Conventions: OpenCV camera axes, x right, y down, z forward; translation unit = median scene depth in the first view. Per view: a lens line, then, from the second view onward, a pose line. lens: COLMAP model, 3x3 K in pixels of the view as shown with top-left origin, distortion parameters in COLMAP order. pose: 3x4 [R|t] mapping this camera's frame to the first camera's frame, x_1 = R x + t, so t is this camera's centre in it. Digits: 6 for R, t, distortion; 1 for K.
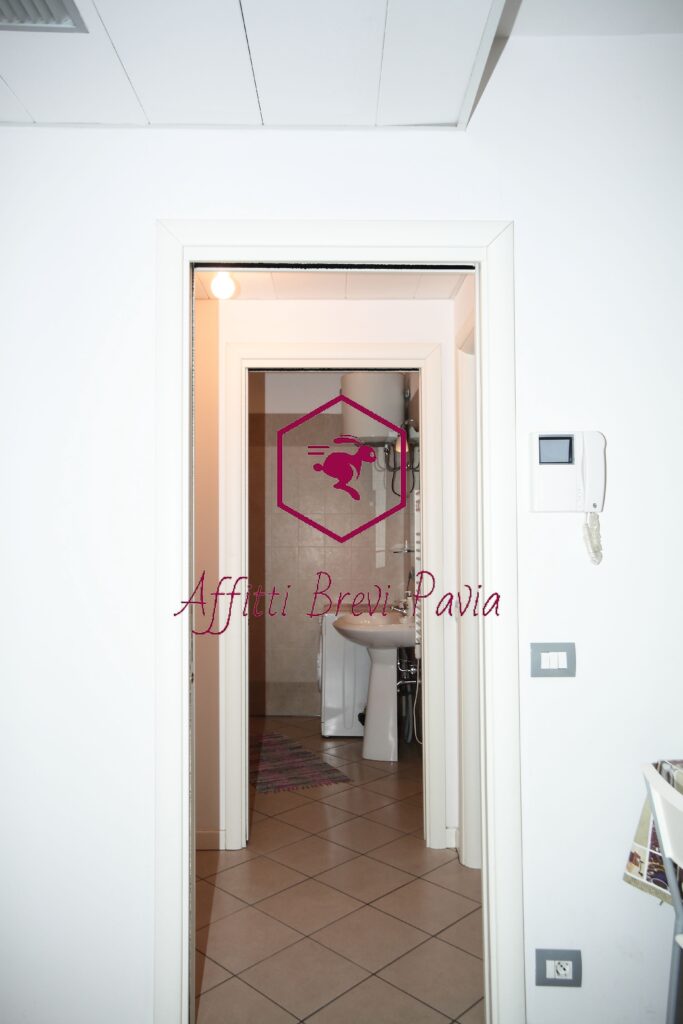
lens RADIAL K [[778.5, 0, 341.0], [0, 778.5, 513.0], [0, 0, 1]] dist [0.001390, 0.000098]
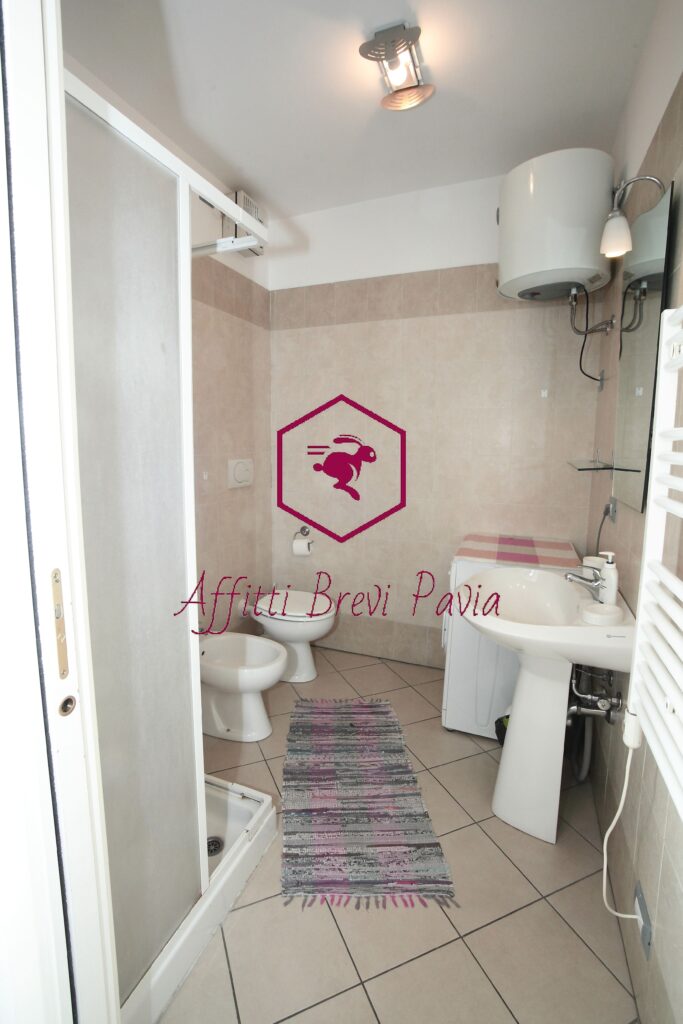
lens RADIAL K [[453.6, 0, 341.3], [0, 453.6, 514.3], [0, 0, 1]] dist [0.000151, 0.000074]
pose [[0.923105, 0.054506, -0.380664, 0.040369], [0.007111, 0.987315, 0.158615, 0.036031], [0.384481, -0.149125, 0.911008, 0.683764]]
